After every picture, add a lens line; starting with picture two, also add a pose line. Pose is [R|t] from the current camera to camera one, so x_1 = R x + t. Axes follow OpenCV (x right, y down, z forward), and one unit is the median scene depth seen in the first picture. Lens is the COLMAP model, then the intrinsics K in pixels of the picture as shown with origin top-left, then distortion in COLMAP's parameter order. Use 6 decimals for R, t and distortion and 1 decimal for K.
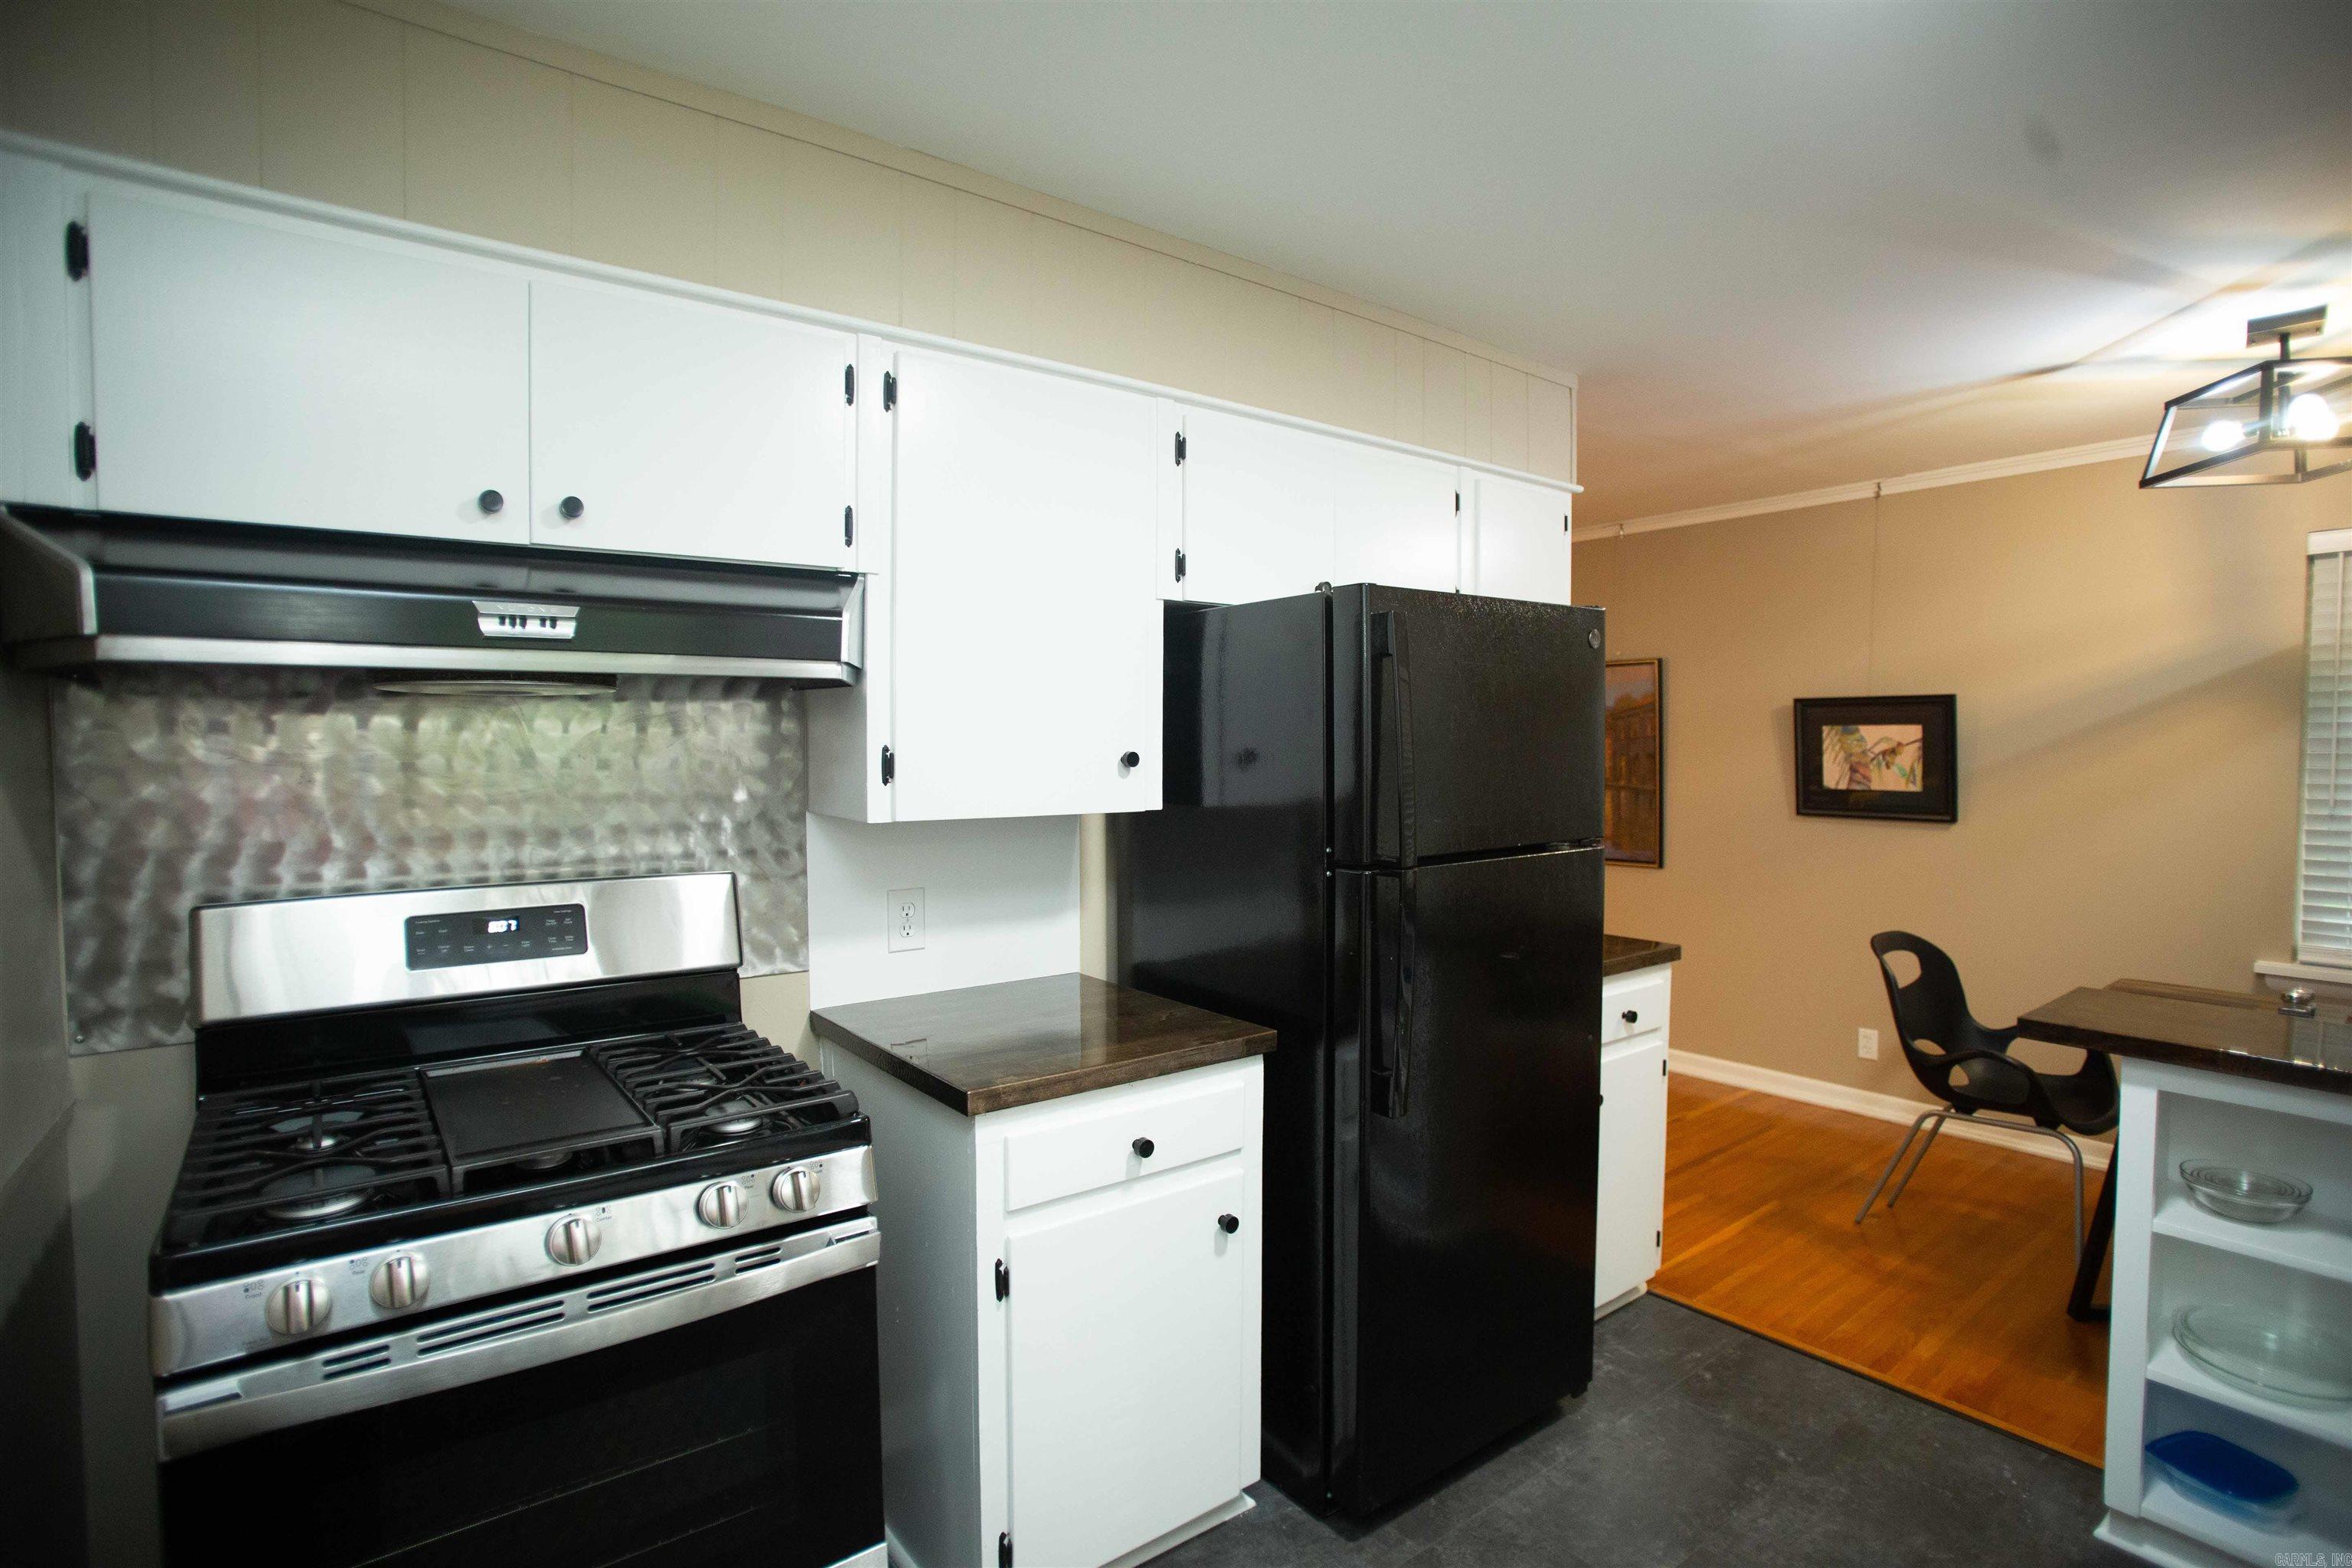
lens RADIAL K [[1148.0, 0, 1174.0], [0, 1148.0, 776.1], [0, 0, 1]] dist [-0.071391, 0.026068]
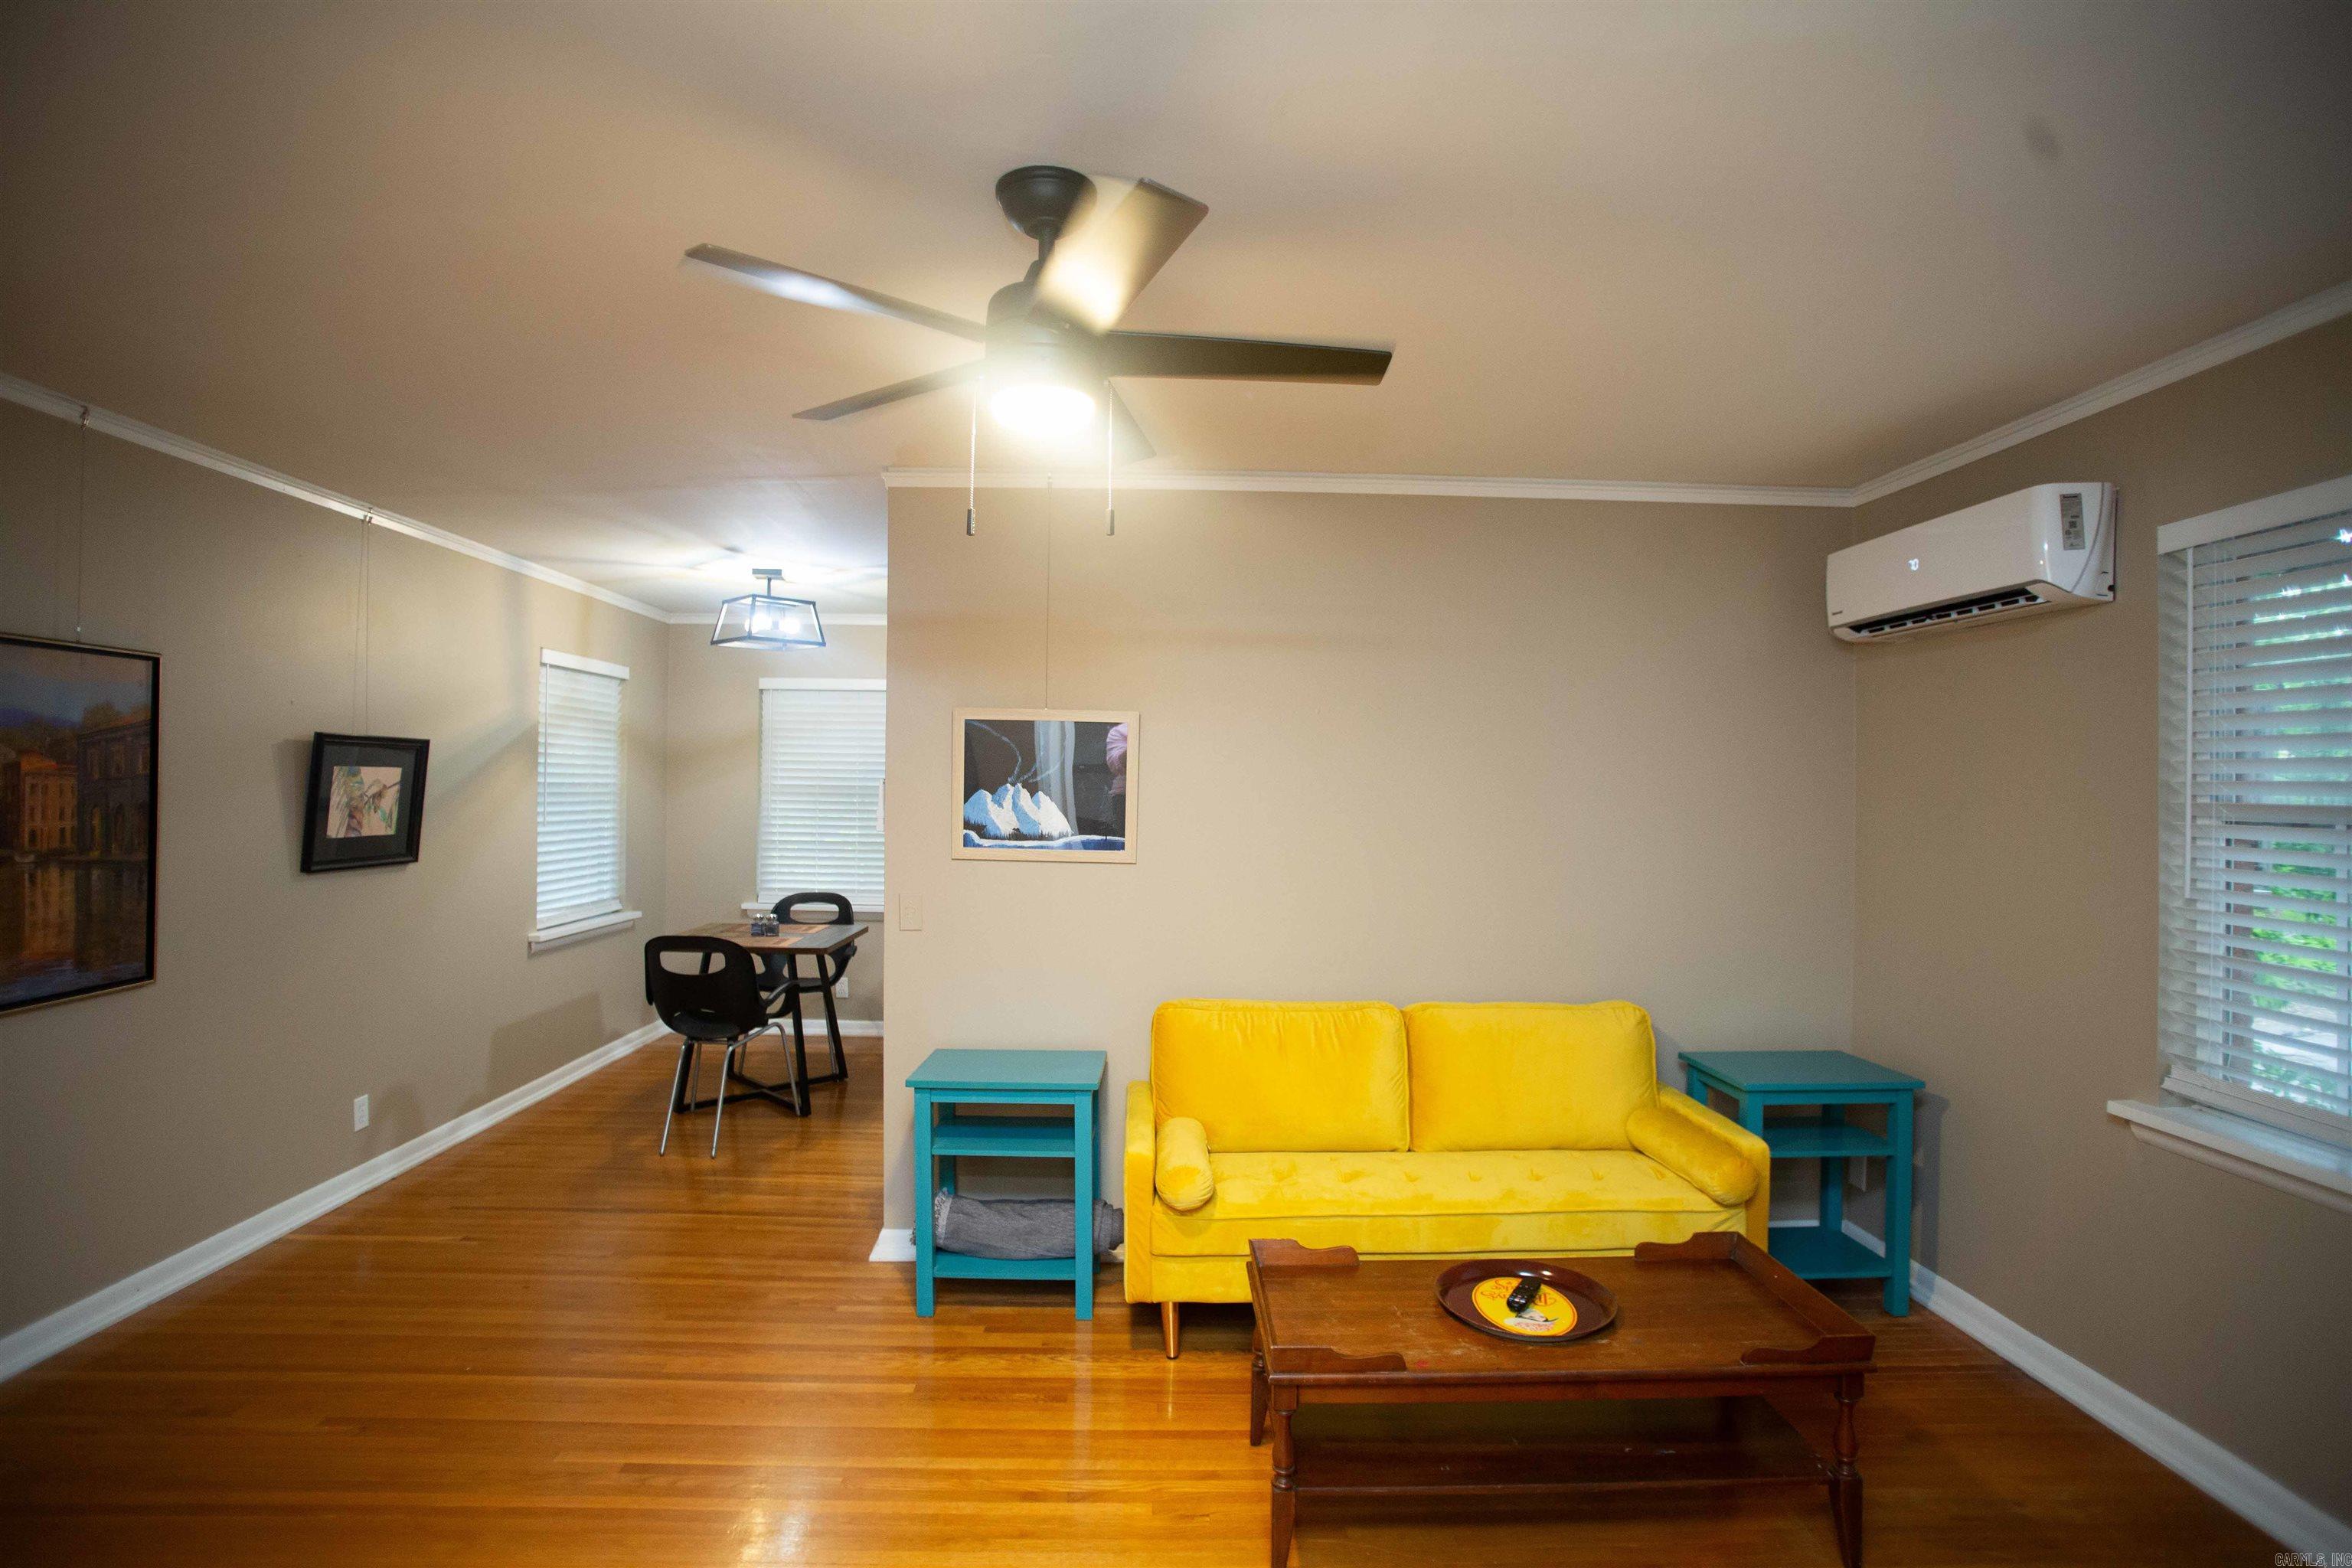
lens RADIAL K [[1148.0, 0, 1164.1], [0, 1148.0, 790.8], [0, 0, 1]] dist [-0.071391, 0.026068]
pose [[-0.806536, -0.009556, 0.591107, -0.449111], [0.008273, 0.999589, 0.027448, -0.044660], [-0.591127, 0.027028, -0.806126, 1.337421]]
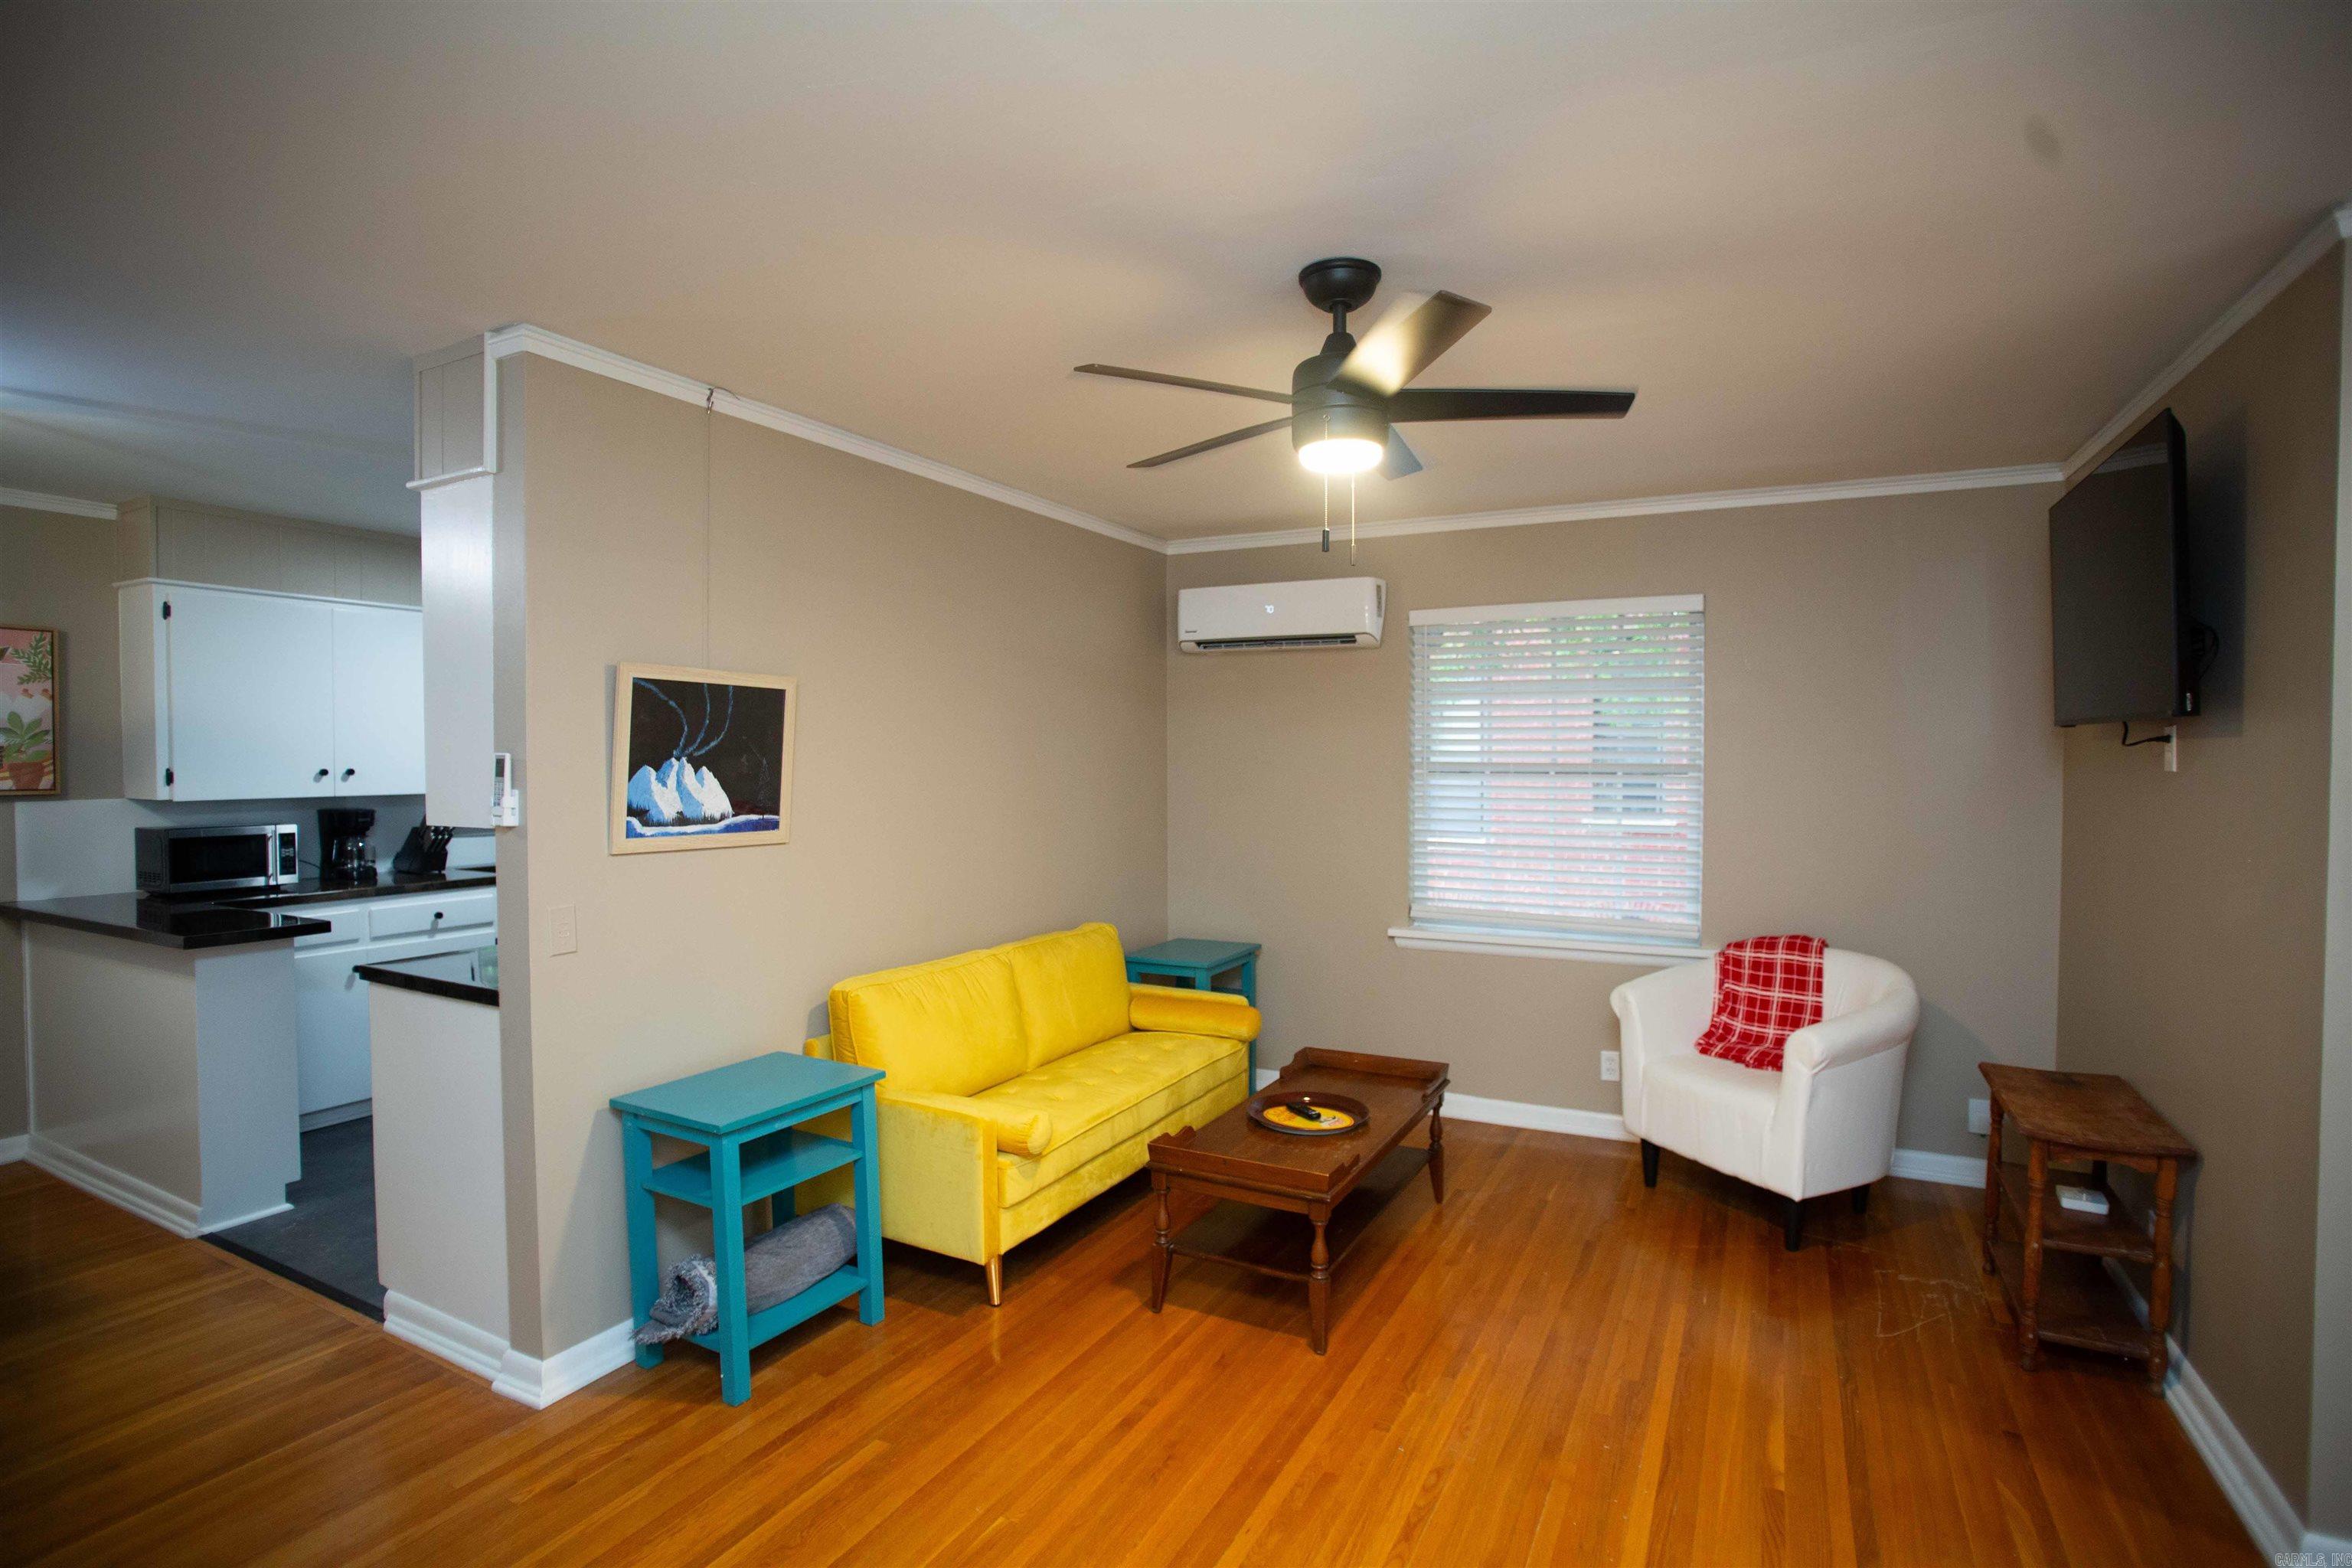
lens RADIAL K [[1148.0, 0, 1189.4], [0, 1148.0, 787.0], [0, 0, 1]] dist [-0.071391, 0.026068]
pose [[-0.906274, 0.010942, -0.422549, 0.126584], [-0.013730, 0.998375, 0.055301, -0.051922], [0.422468, 0.055919, -0.904651, 1.472248]]
